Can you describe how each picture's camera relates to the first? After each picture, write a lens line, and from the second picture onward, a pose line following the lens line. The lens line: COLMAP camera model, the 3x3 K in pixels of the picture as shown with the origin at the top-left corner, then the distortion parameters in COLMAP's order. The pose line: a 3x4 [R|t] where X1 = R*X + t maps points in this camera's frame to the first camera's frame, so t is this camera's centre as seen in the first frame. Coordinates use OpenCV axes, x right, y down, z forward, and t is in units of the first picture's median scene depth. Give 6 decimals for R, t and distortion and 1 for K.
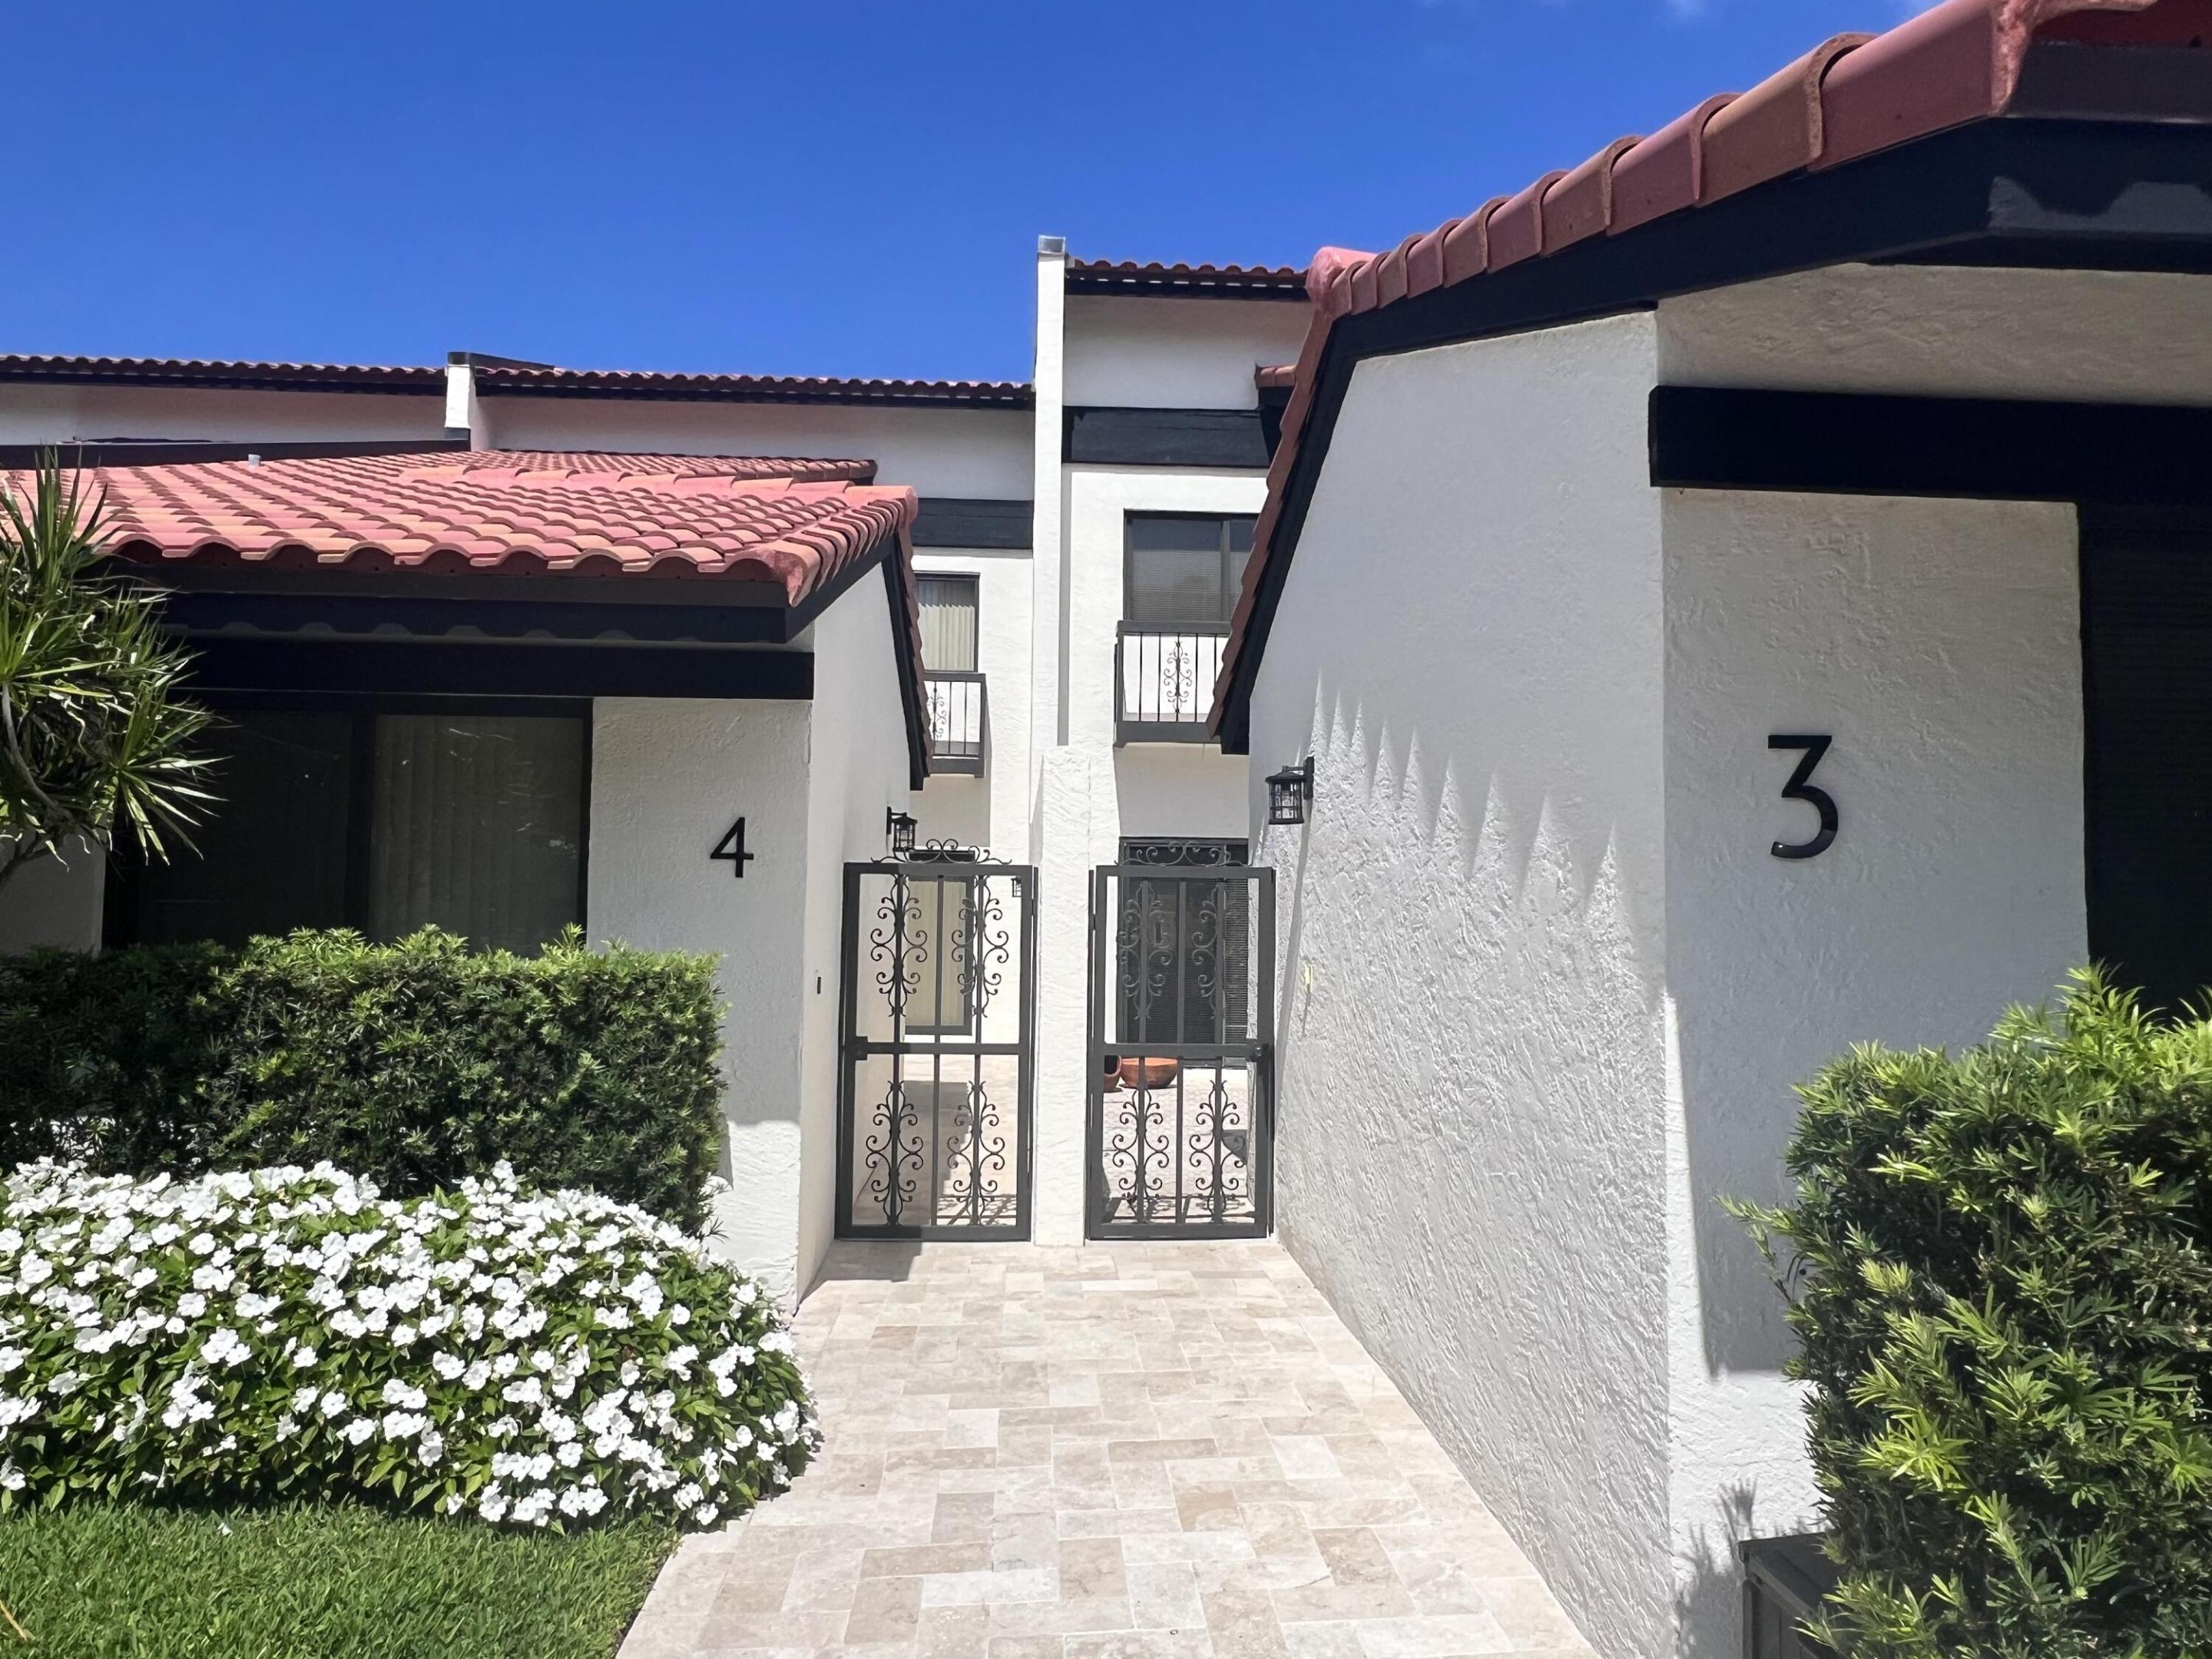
lens RADIAL K [[1491.7, 0, 1106.0], [0, 1491.7, 829.5], [0, 0, 1]] dist [-0.009416, -0.004051]
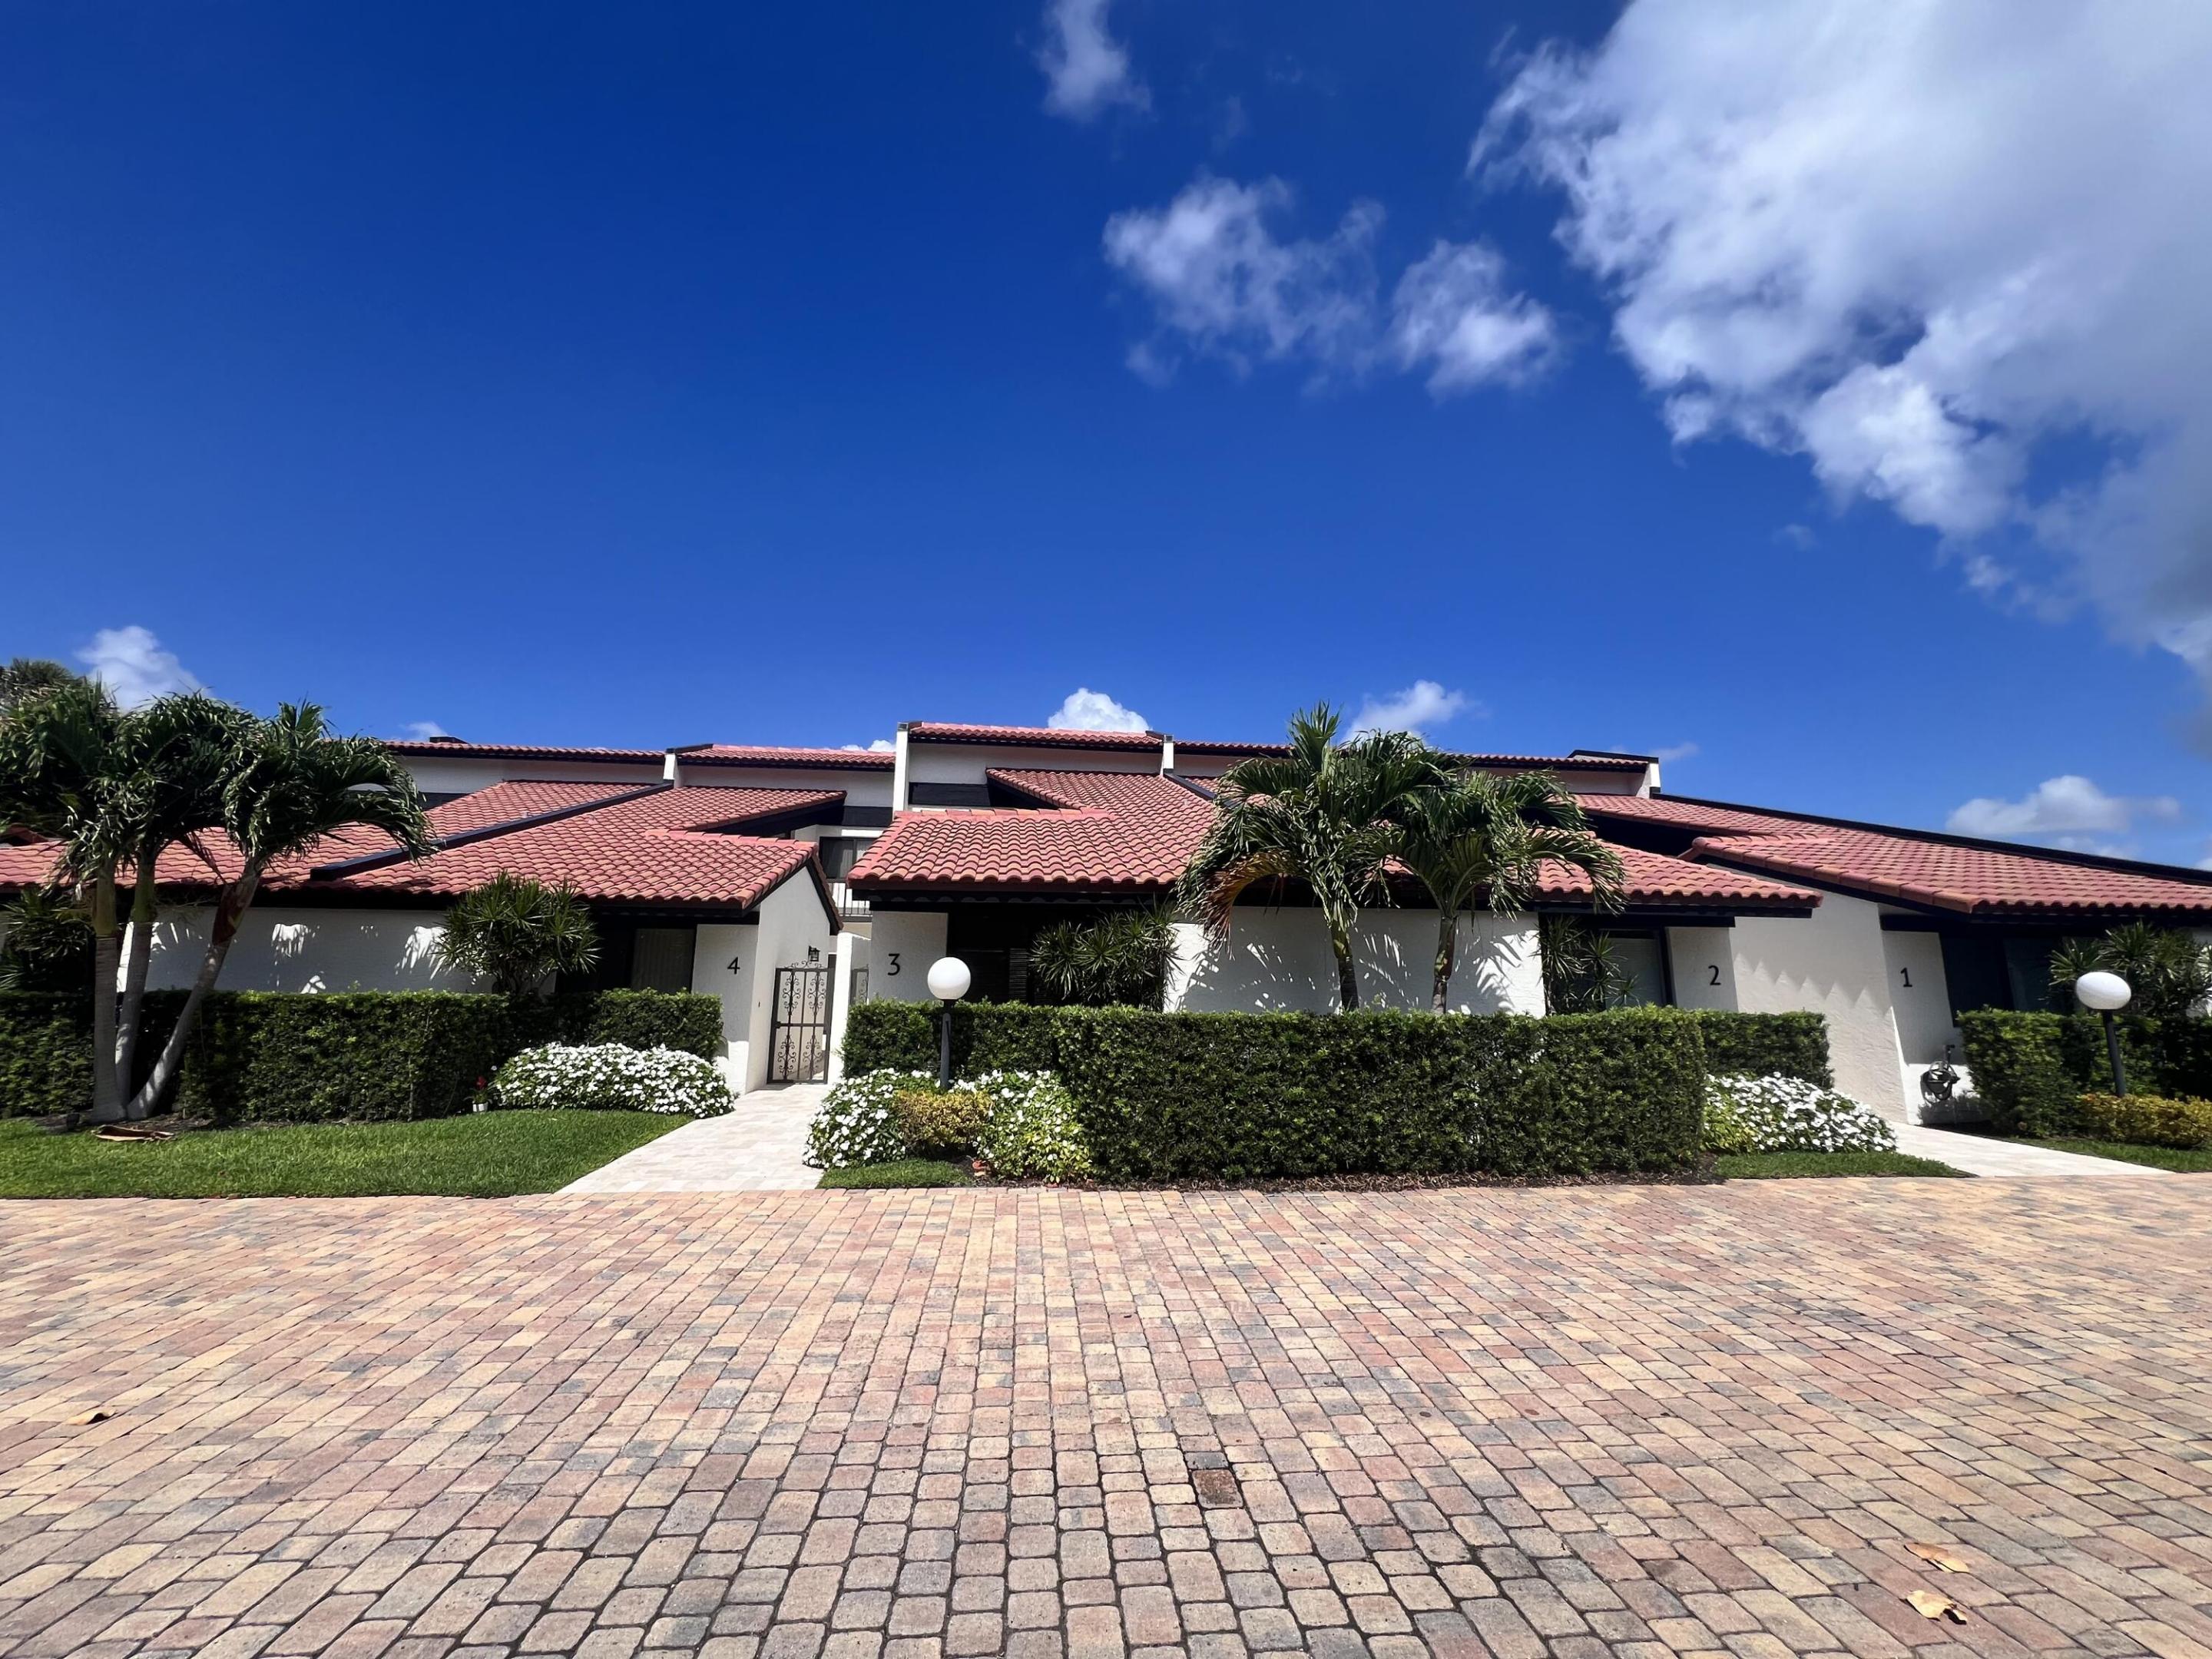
lens RADIAL K [[900.7, 0, 1101.2], [0, 900.7, 816.4], [0, 0, 1]] dist [-0.000364, 0.000170]
pose [[0.999193, 0.004413, 0.039913, 0.719619], [0.000494, 0.992516, -0.122115, -0.103518], [-0.040153, 0.122036, 0.991713, -1.633470]]
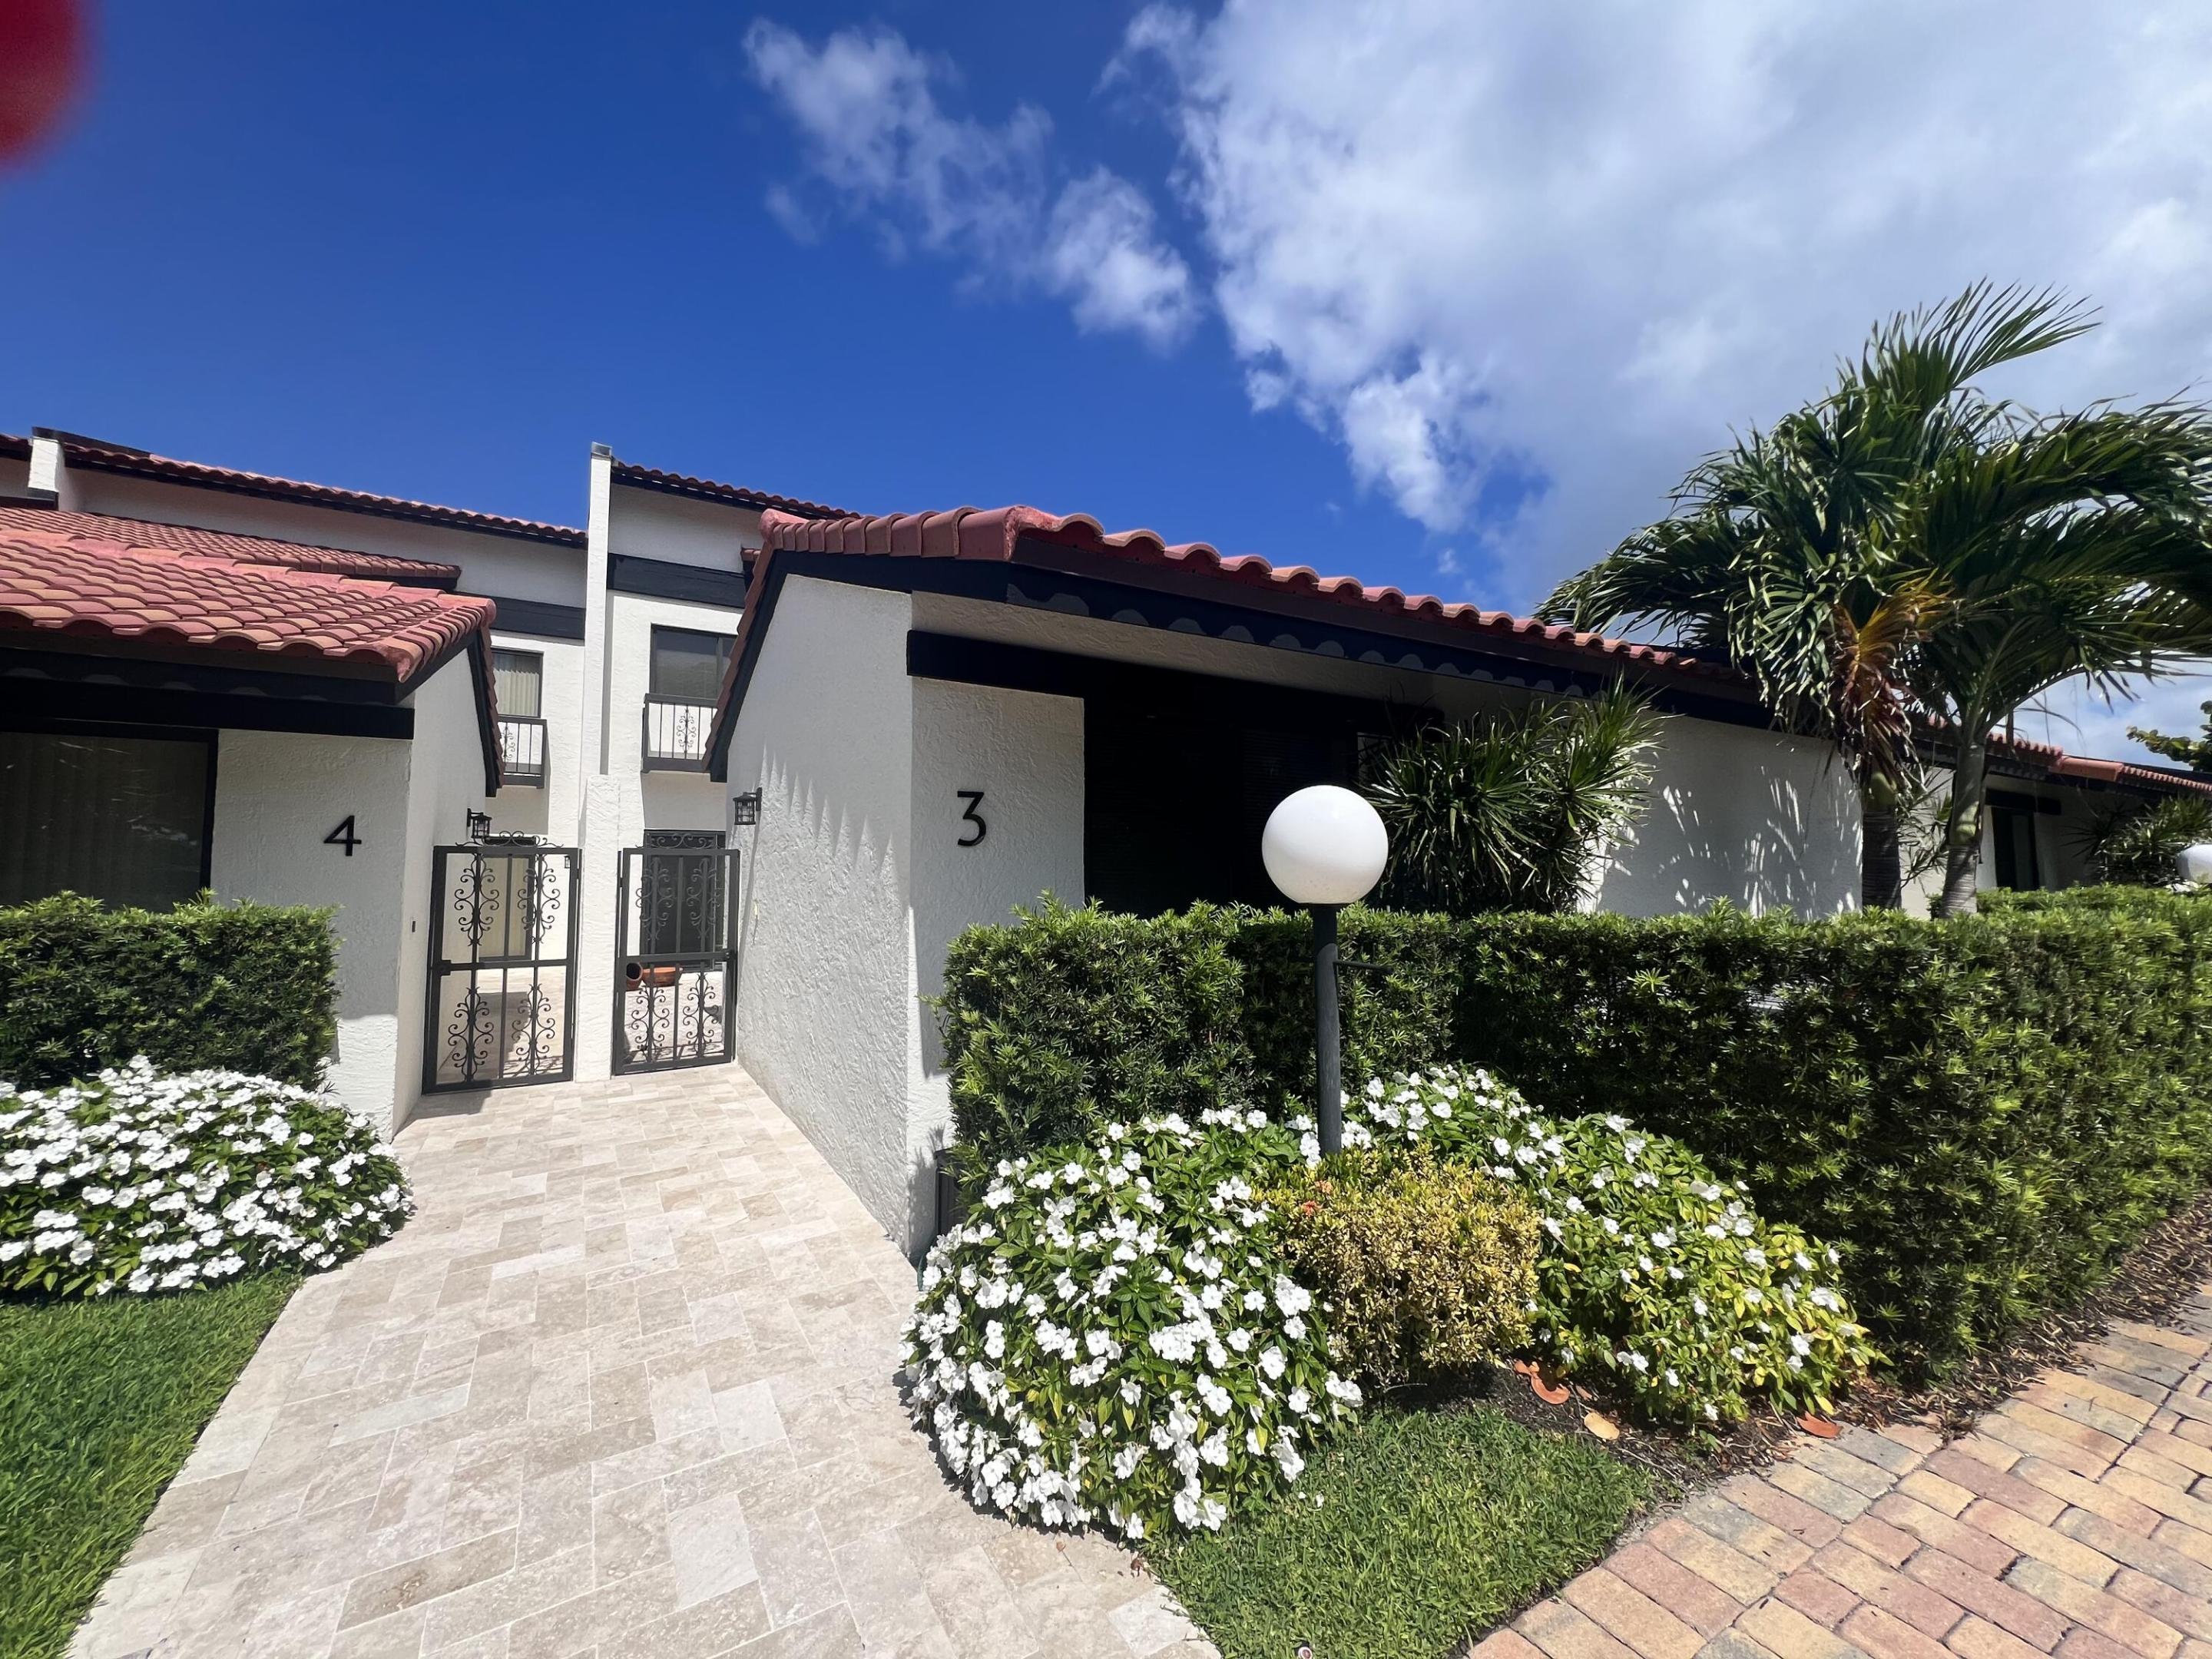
lens RADIAL K [[880.7, 0, 1104.0], [0, 880.7, 821.7], [0, 0, 1]] dist [-0.002248, 0.000751]
pose [[0.884450, 0.015389, 0.466381, 0.014764], [-0.012903, 0.999880, -0.008523, -0.005653], [-0.466456, 0.001520, 0.884543, -0.171912]]
